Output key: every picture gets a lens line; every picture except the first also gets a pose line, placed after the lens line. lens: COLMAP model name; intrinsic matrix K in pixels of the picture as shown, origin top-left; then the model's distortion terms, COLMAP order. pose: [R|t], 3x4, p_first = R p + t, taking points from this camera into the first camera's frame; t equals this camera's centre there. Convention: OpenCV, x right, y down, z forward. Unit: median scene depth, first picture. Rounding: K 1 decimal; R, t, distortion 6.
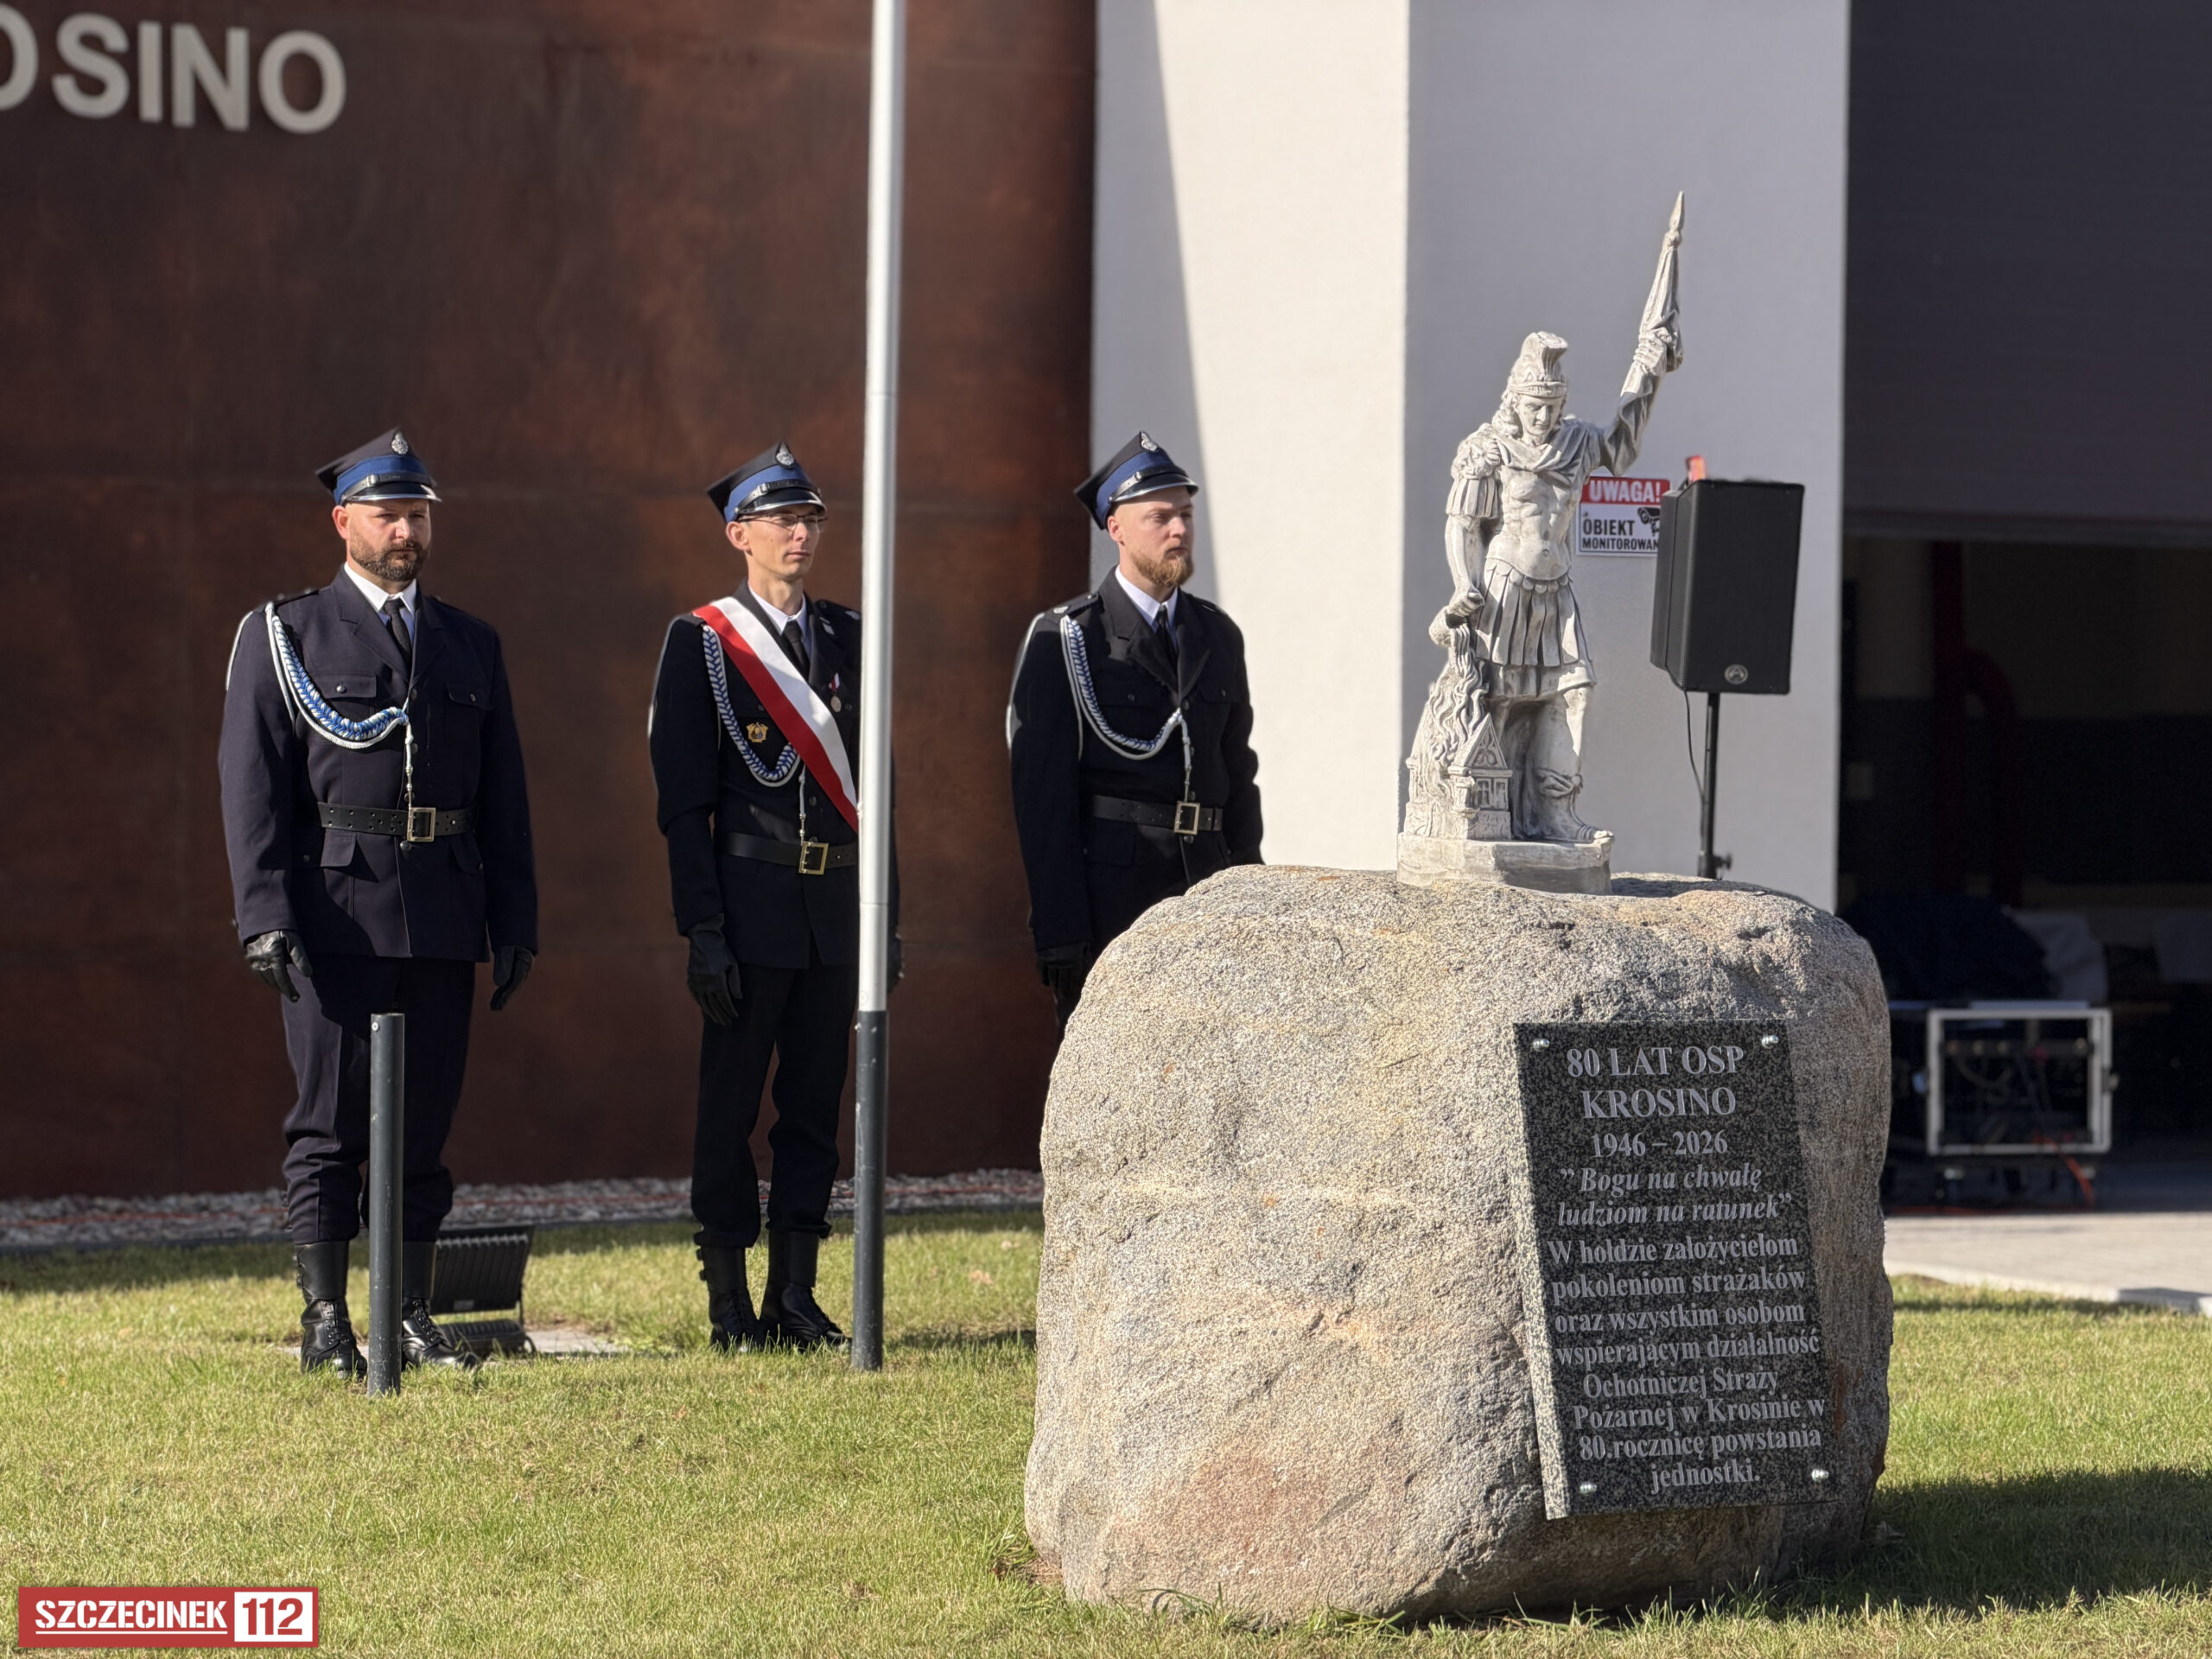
lens RADIAL K [[6693.1, 0, 1053.9], [0, 6693.1, 872.2], [0, 0, 1]] dist [0.222973, 0.414212]
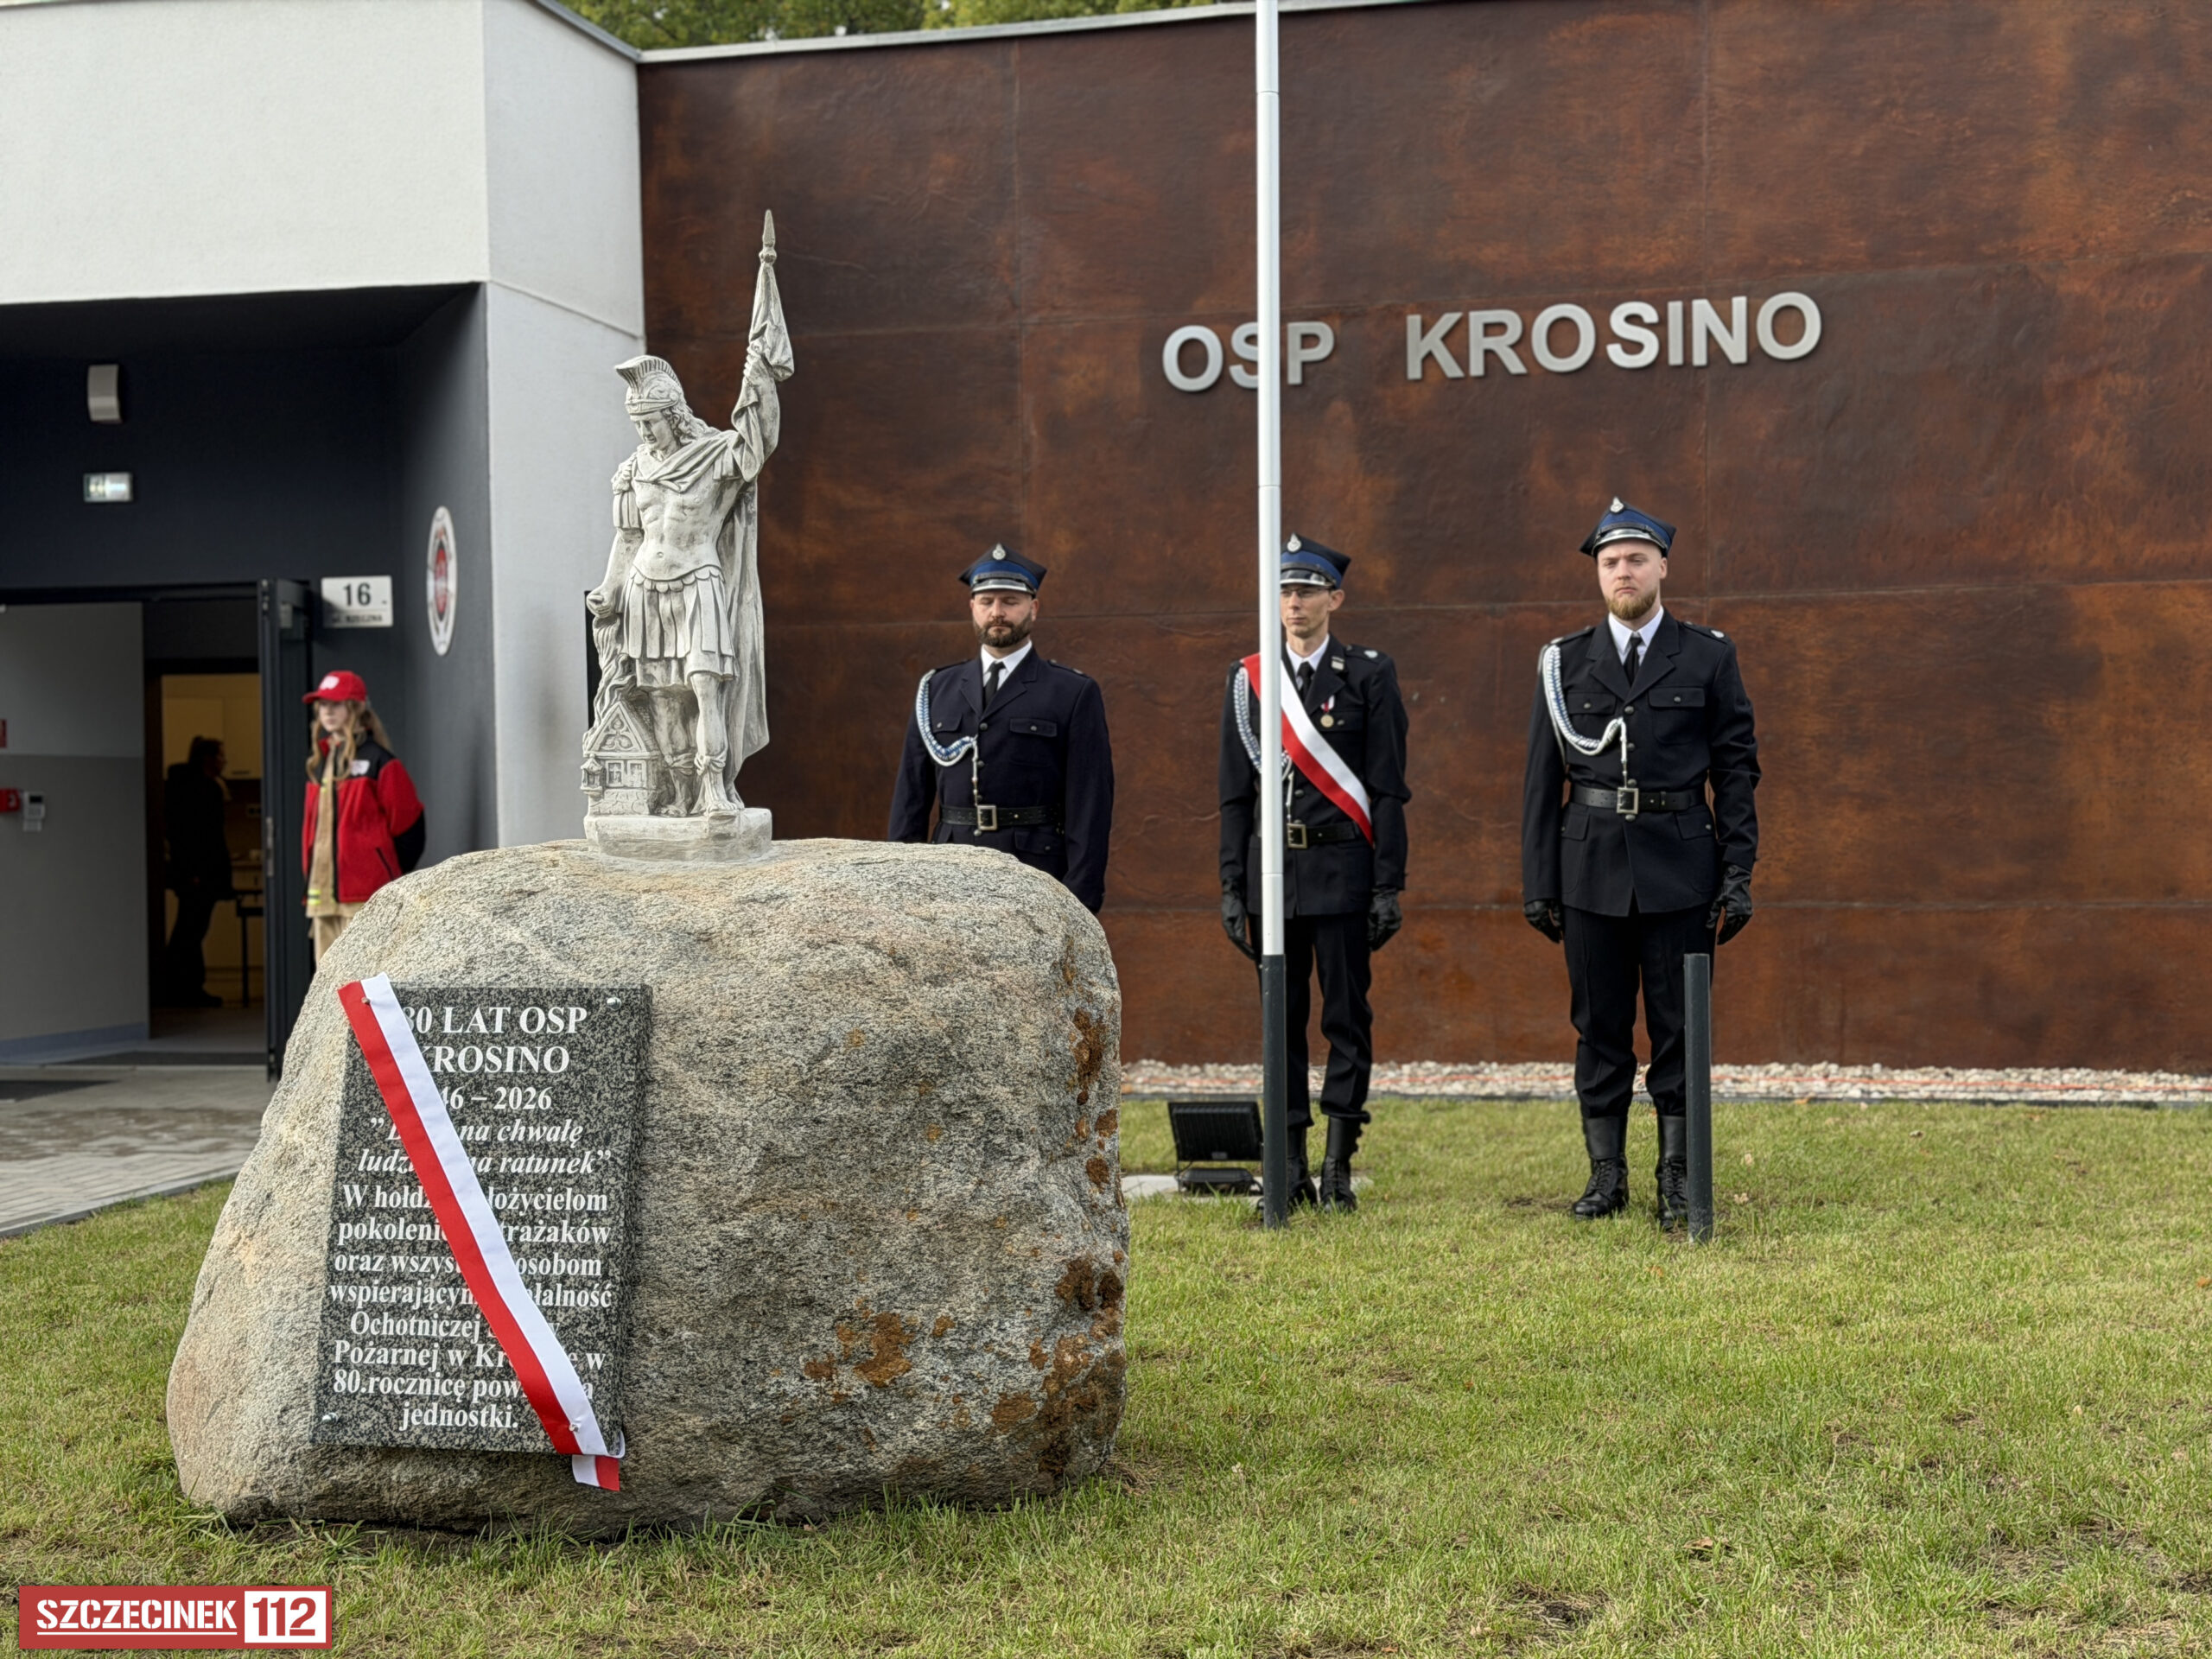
lens RADIAL K [[3070.3, 0, 1106.0], [0, 3070.3, 829.5], [0, 0, 1]] dist [0.175929, -0.393268]
pose [[0.670731, -0.014329, -0.741562, 0.516518], [0.007002, 0.999891, -0.012988, 0.004924], [0.741668, 0.003519, 0.670758, 0.737053]]
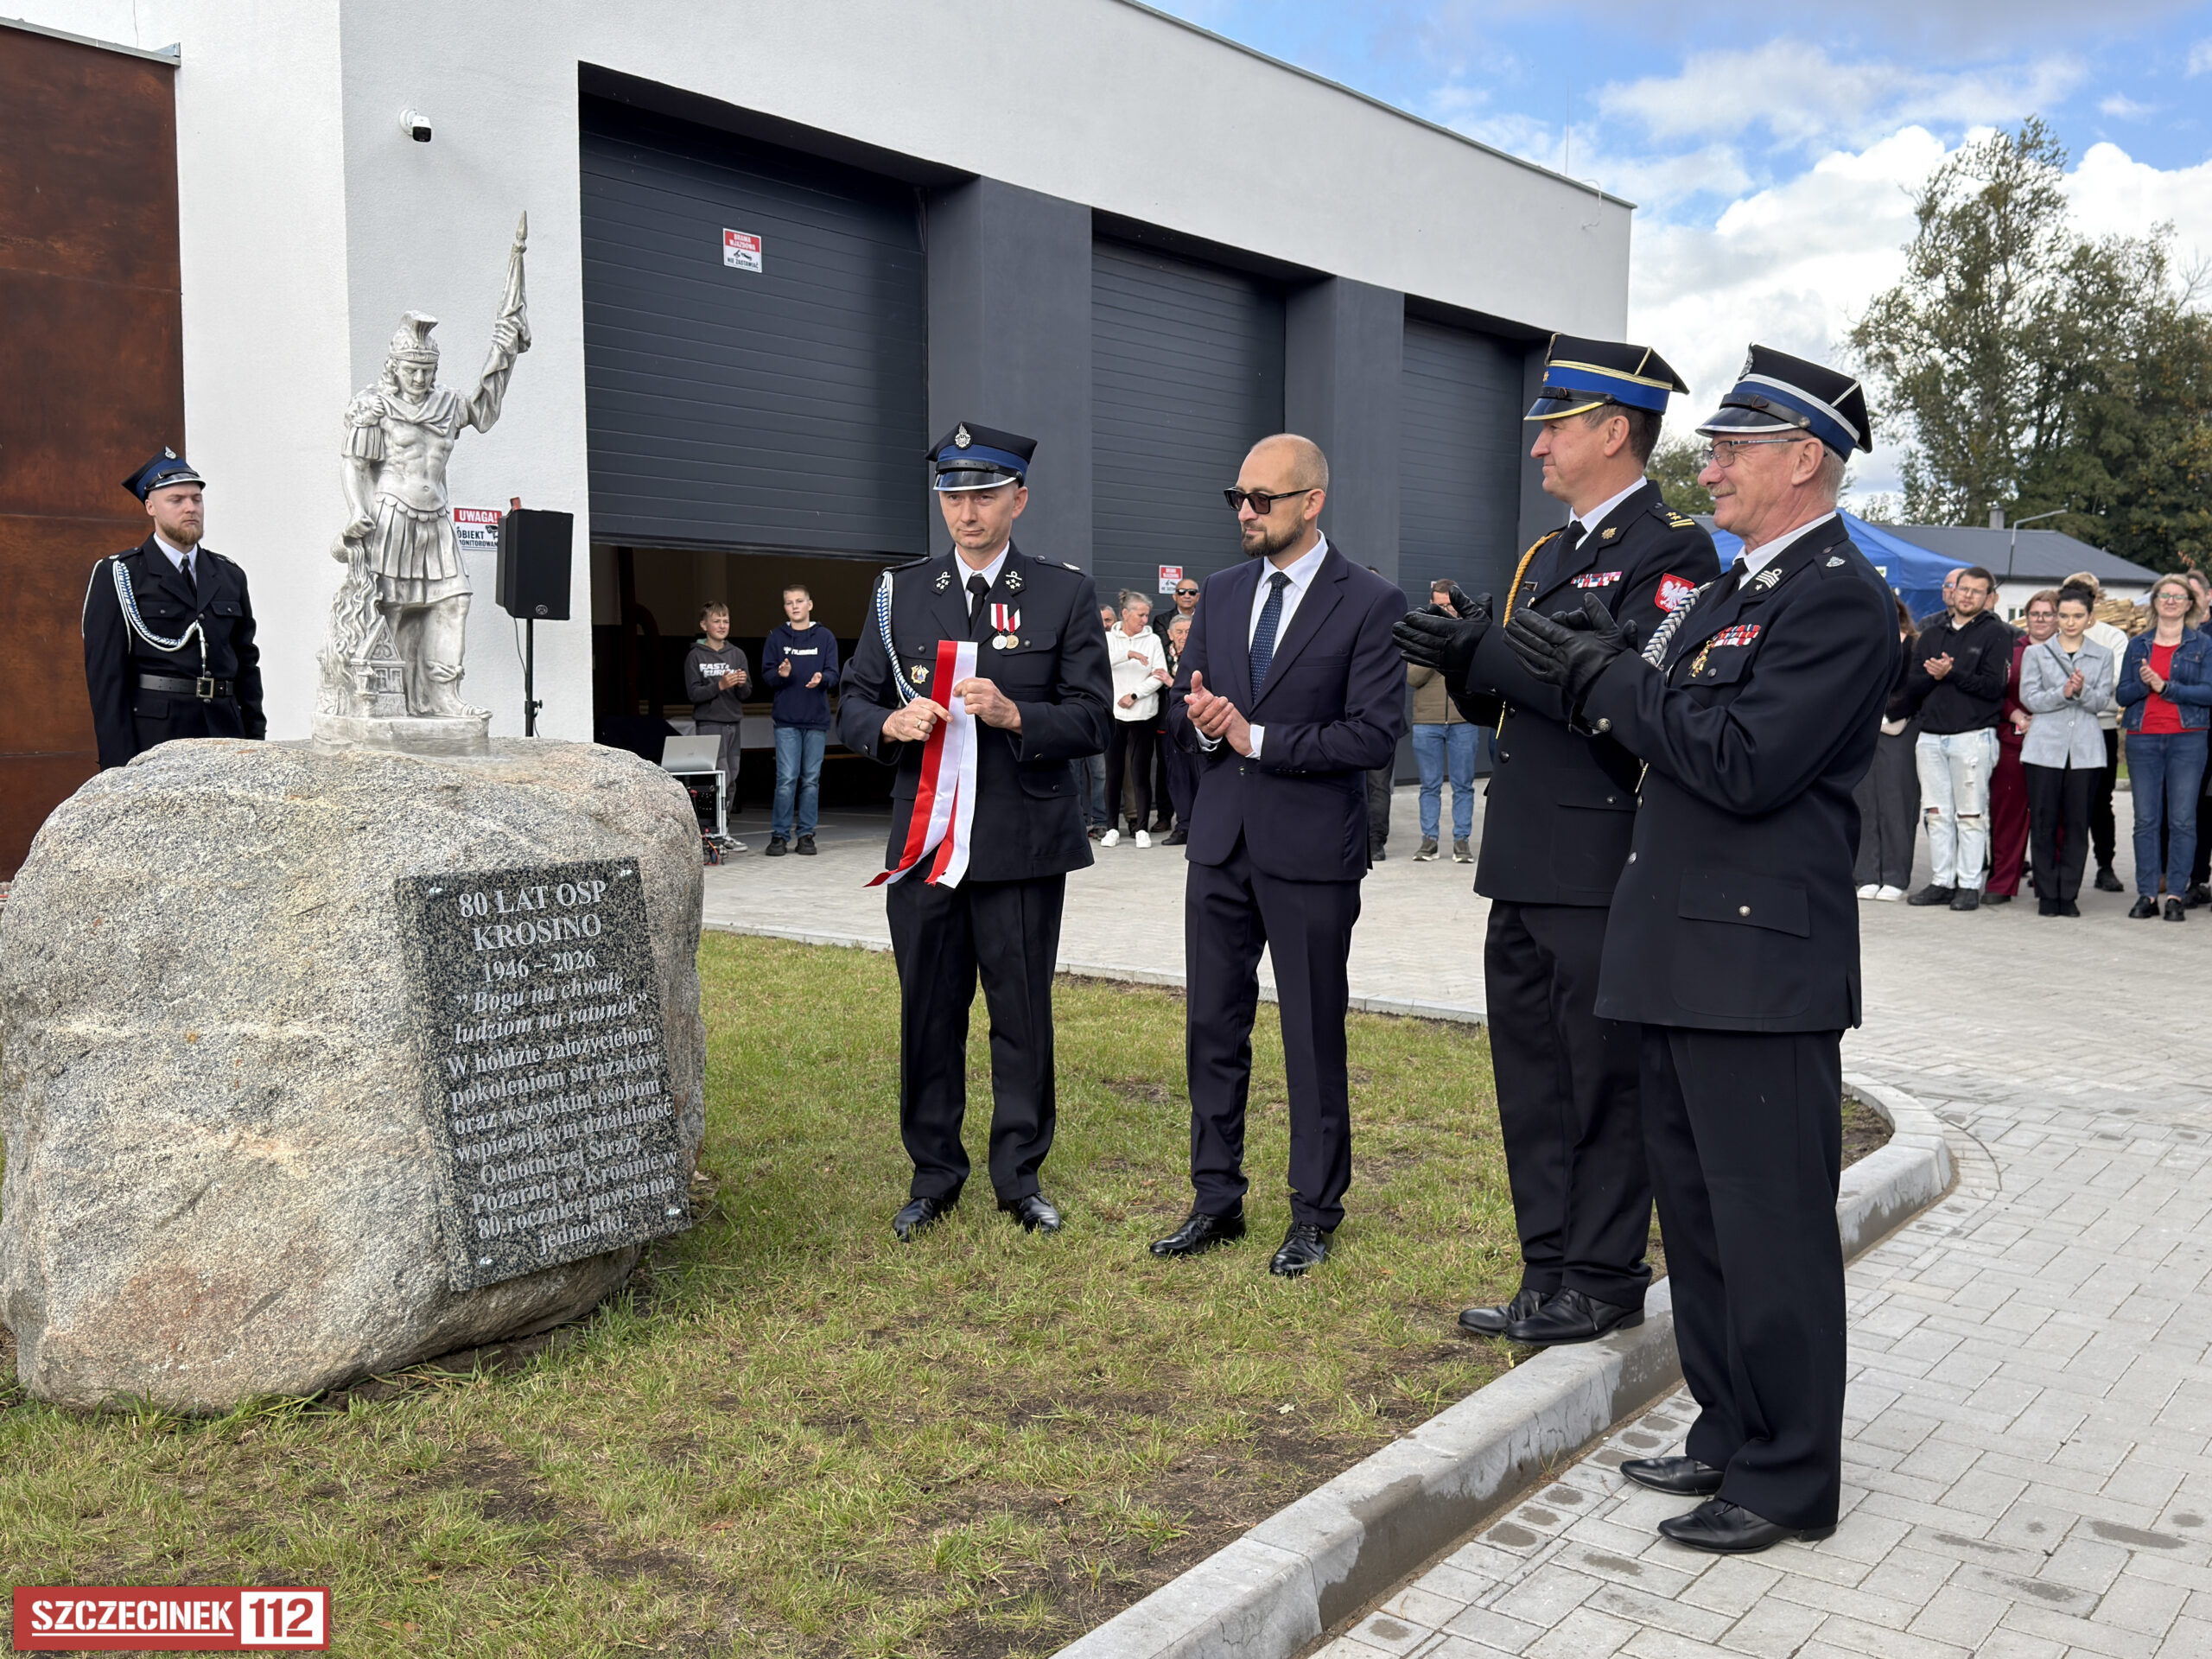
lens RADIAL K [[2194.2, 0, 1106.0], [0, 2194.2, 829.5], [0, 0, 1]] dist [0.196734, -0.429623]
pose [[0.935794, -0.035787, 0.350726, 0.044856], [0.013174, 0.997689, 0.066650, -0.010235], [-0.352301, -0.057750, 0.934103, 0.576722]]
